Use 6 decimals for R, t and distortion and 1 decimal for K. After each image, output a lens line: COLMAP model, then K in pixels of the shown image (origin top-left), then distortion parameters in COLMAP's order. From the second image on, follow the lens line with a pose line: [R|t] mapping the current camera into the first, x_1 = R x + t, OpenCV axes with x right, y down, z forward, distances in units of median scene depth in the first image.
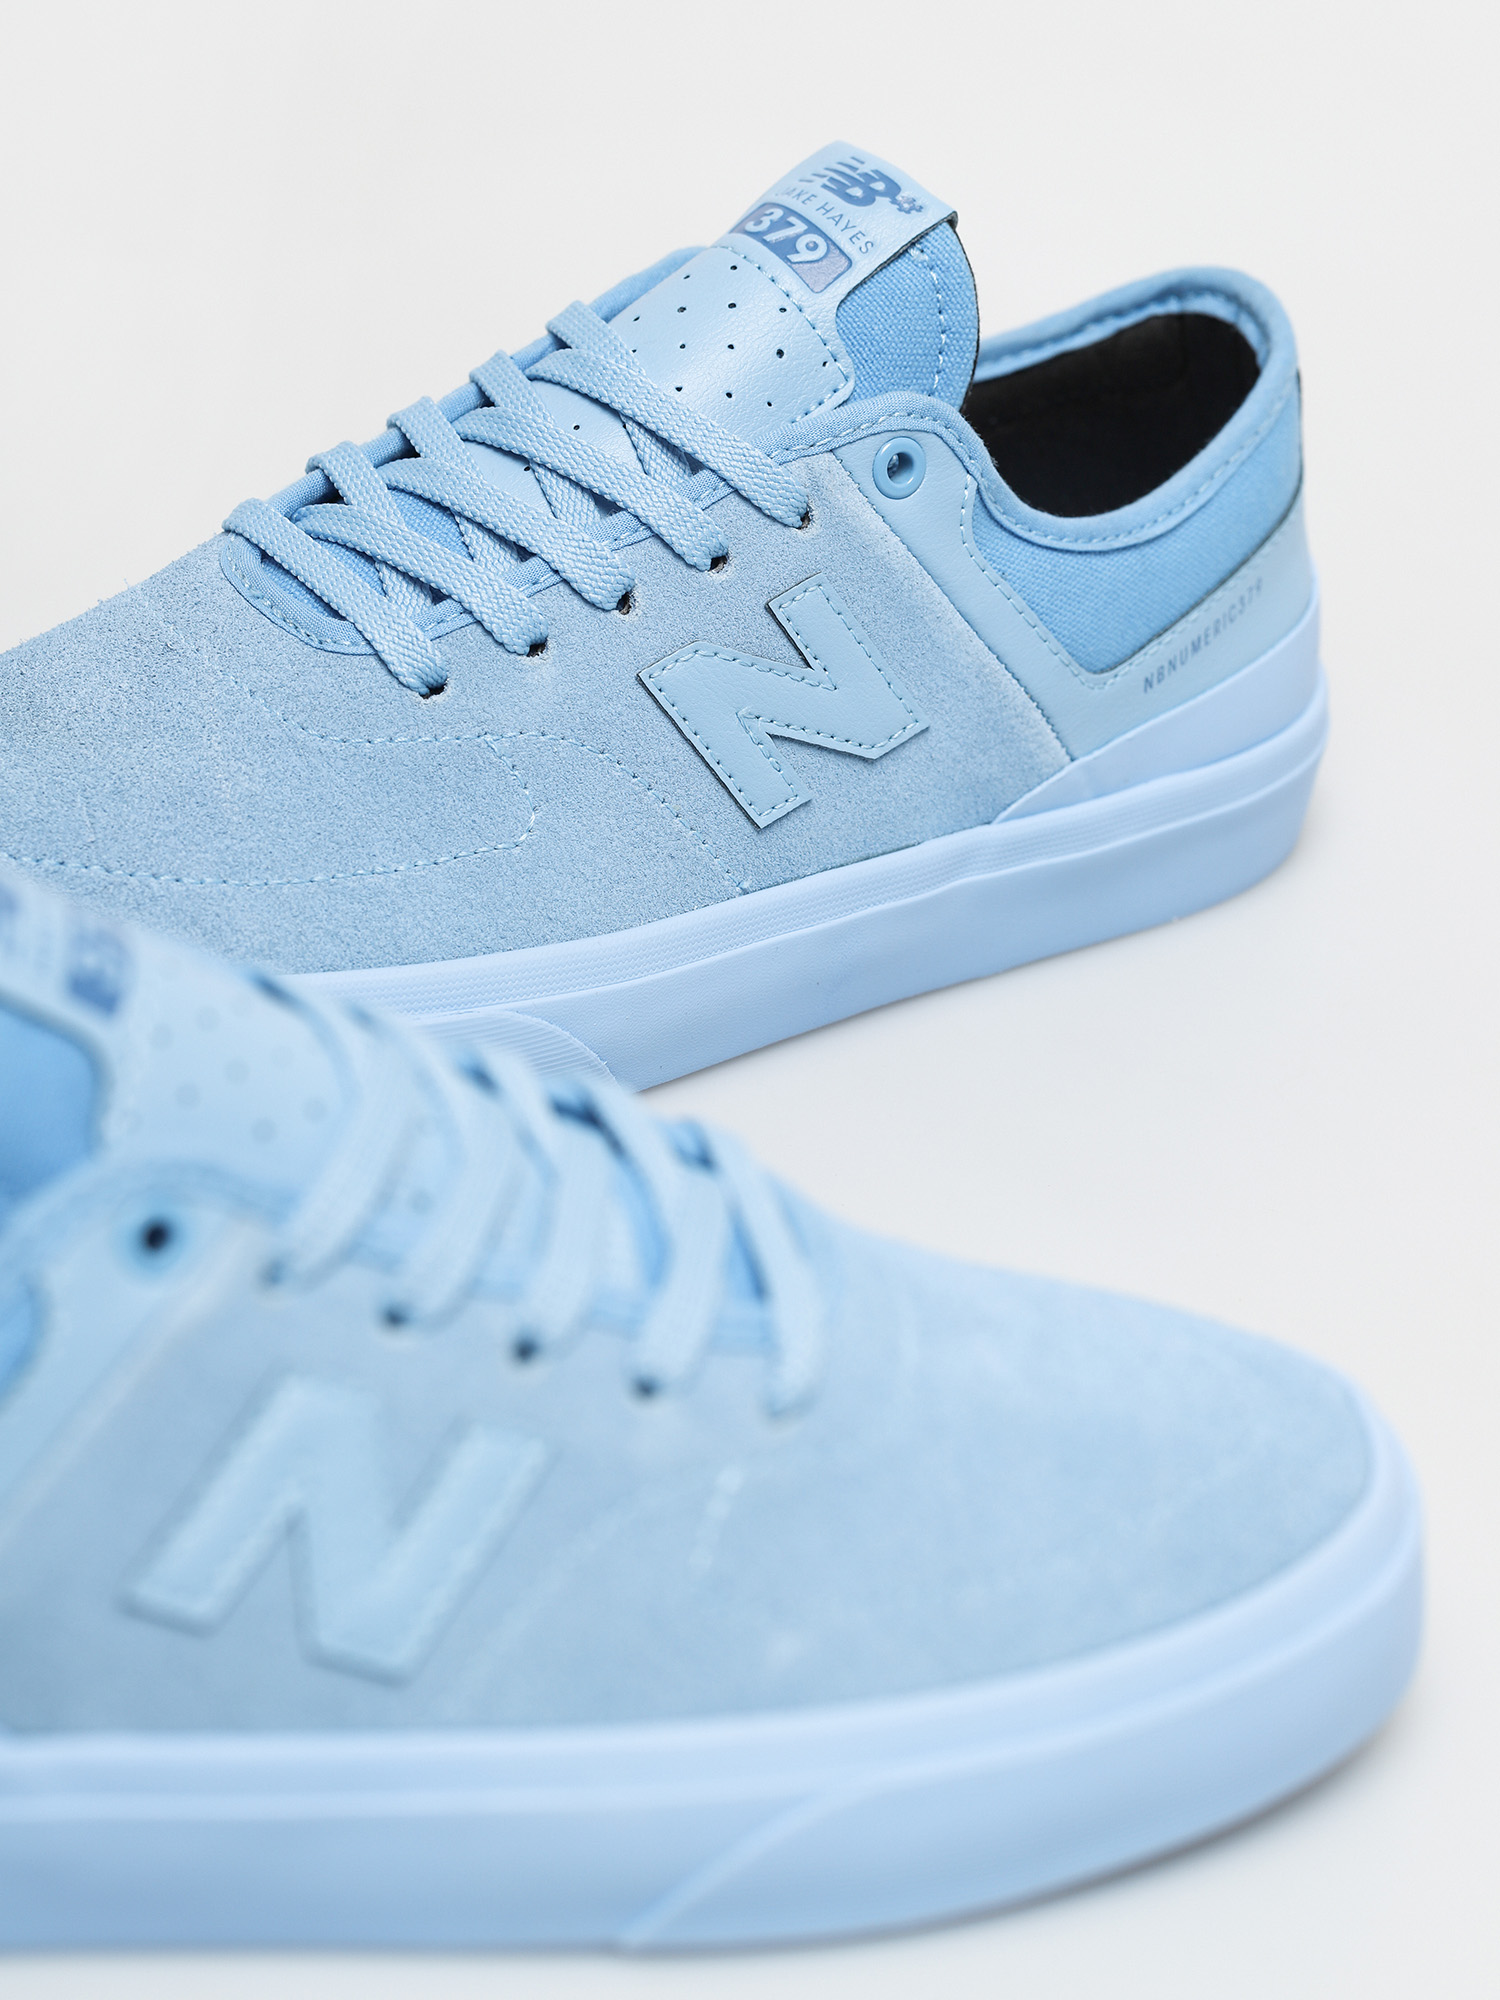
lens RADIAL K [[5743.9, 0, 750.0], [0, 5743.9, 1000.0], [0, 0, 1]] dist [0.061216, 0.310028]
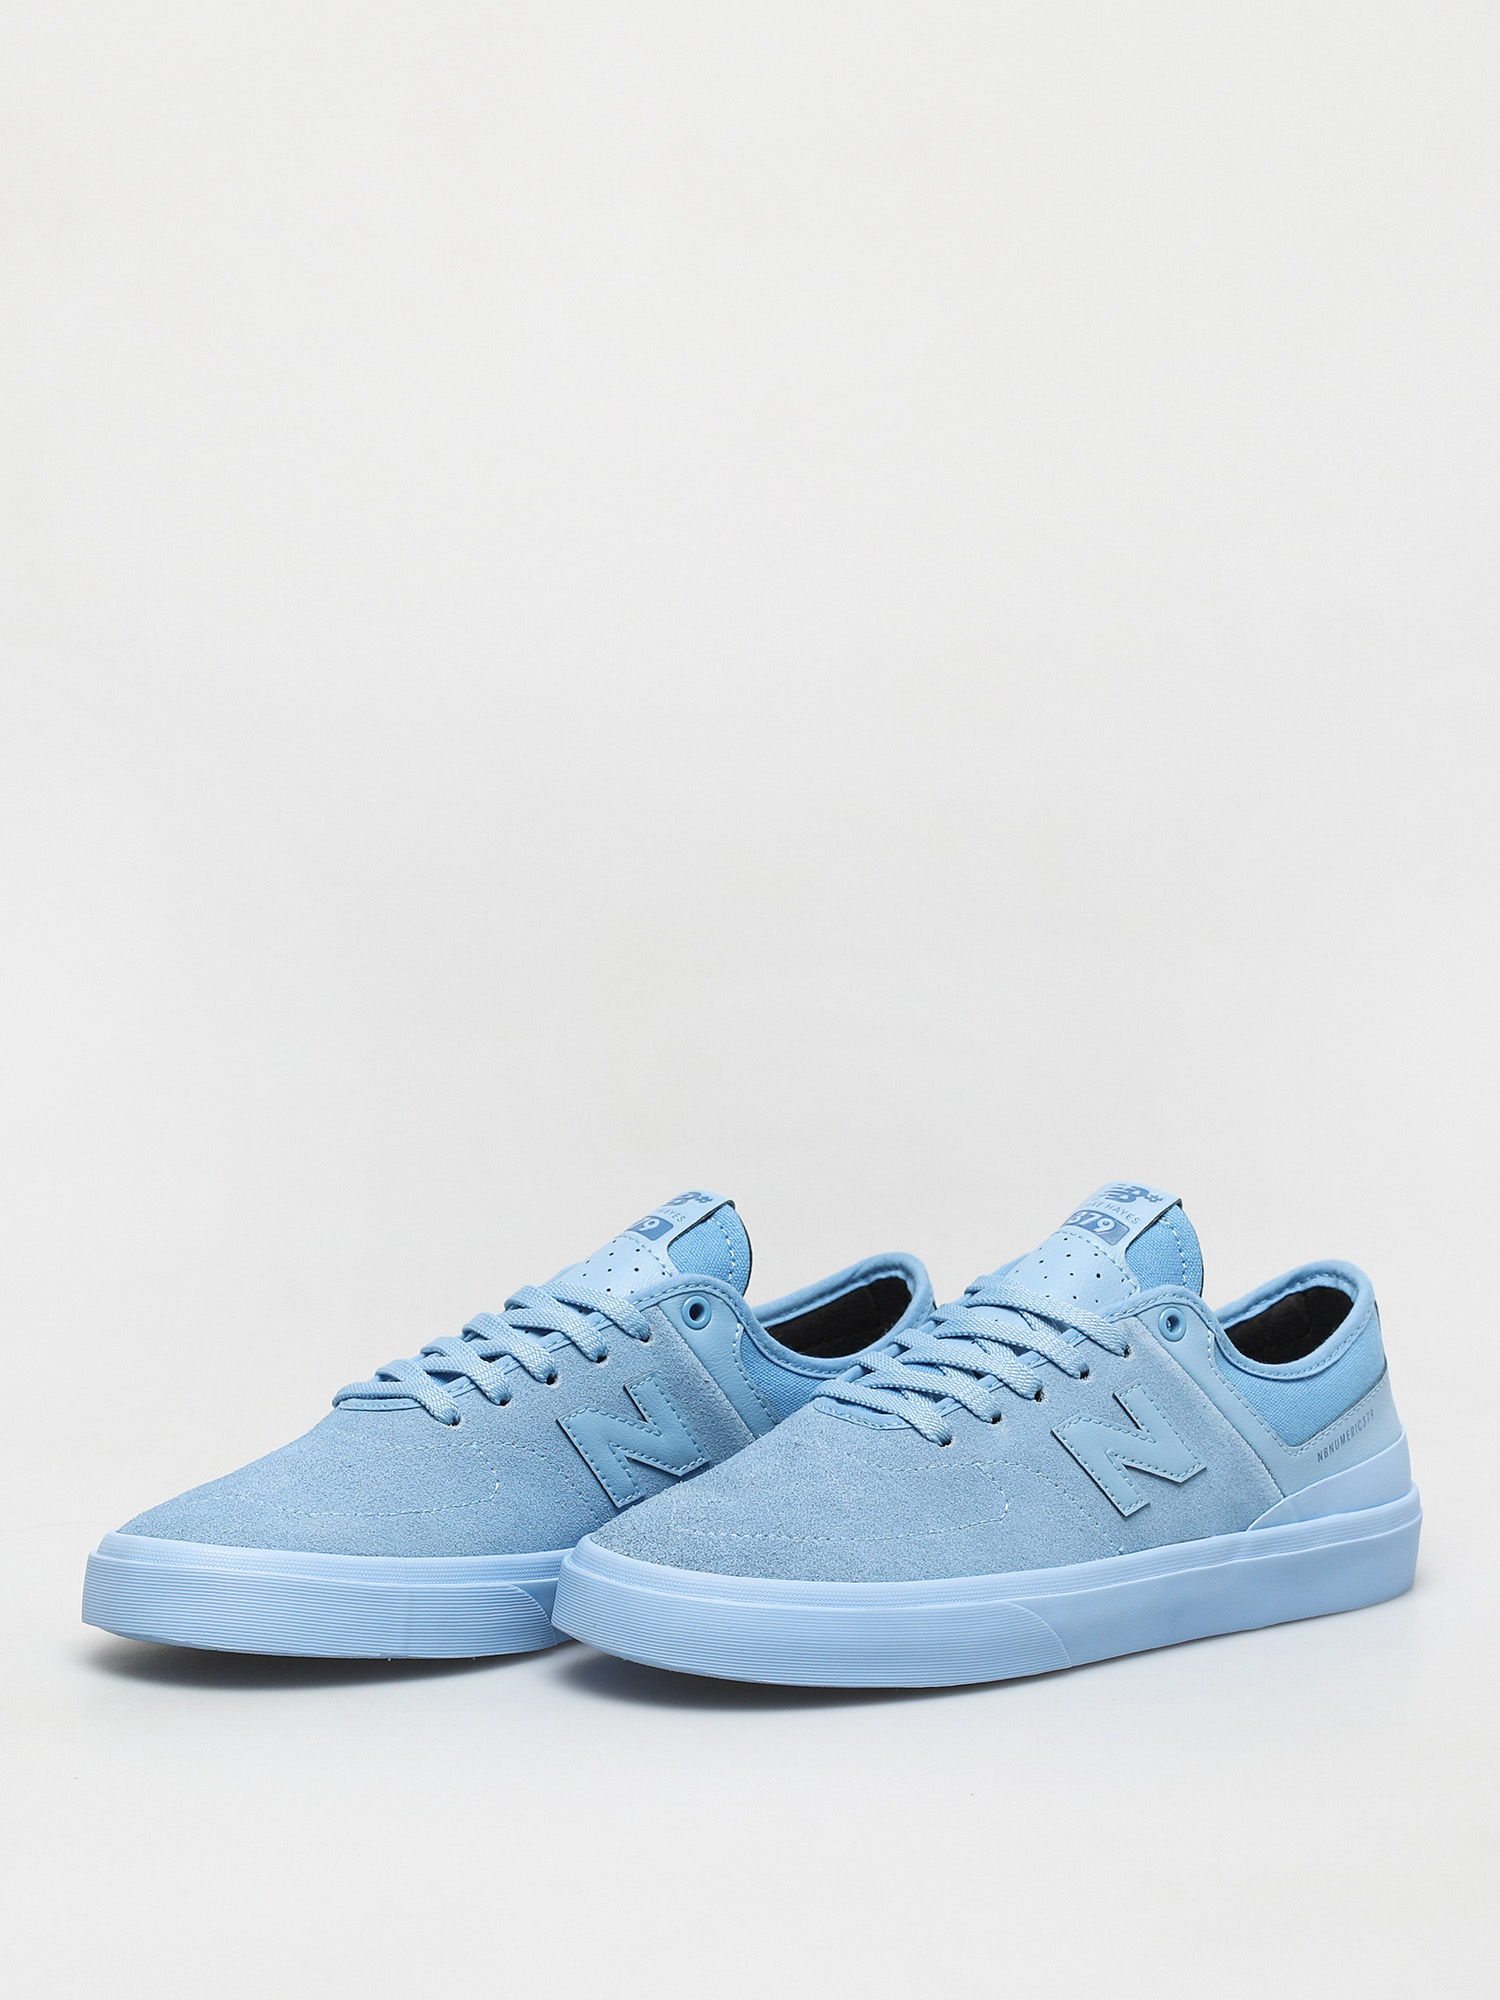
lens RADIAL K [[5613.7, 0, 750.0], [0, 5613.7, 1000.0], [0, 0, 1]] dist [0.064120, -17.517157]
pose [[0.993001, -0.115754, 0.023455, -0.136005], [0.116874, 0.934439, -0.336400, 0.391658], [0.017022, 0.336786, 0.941427, -0.709481]]
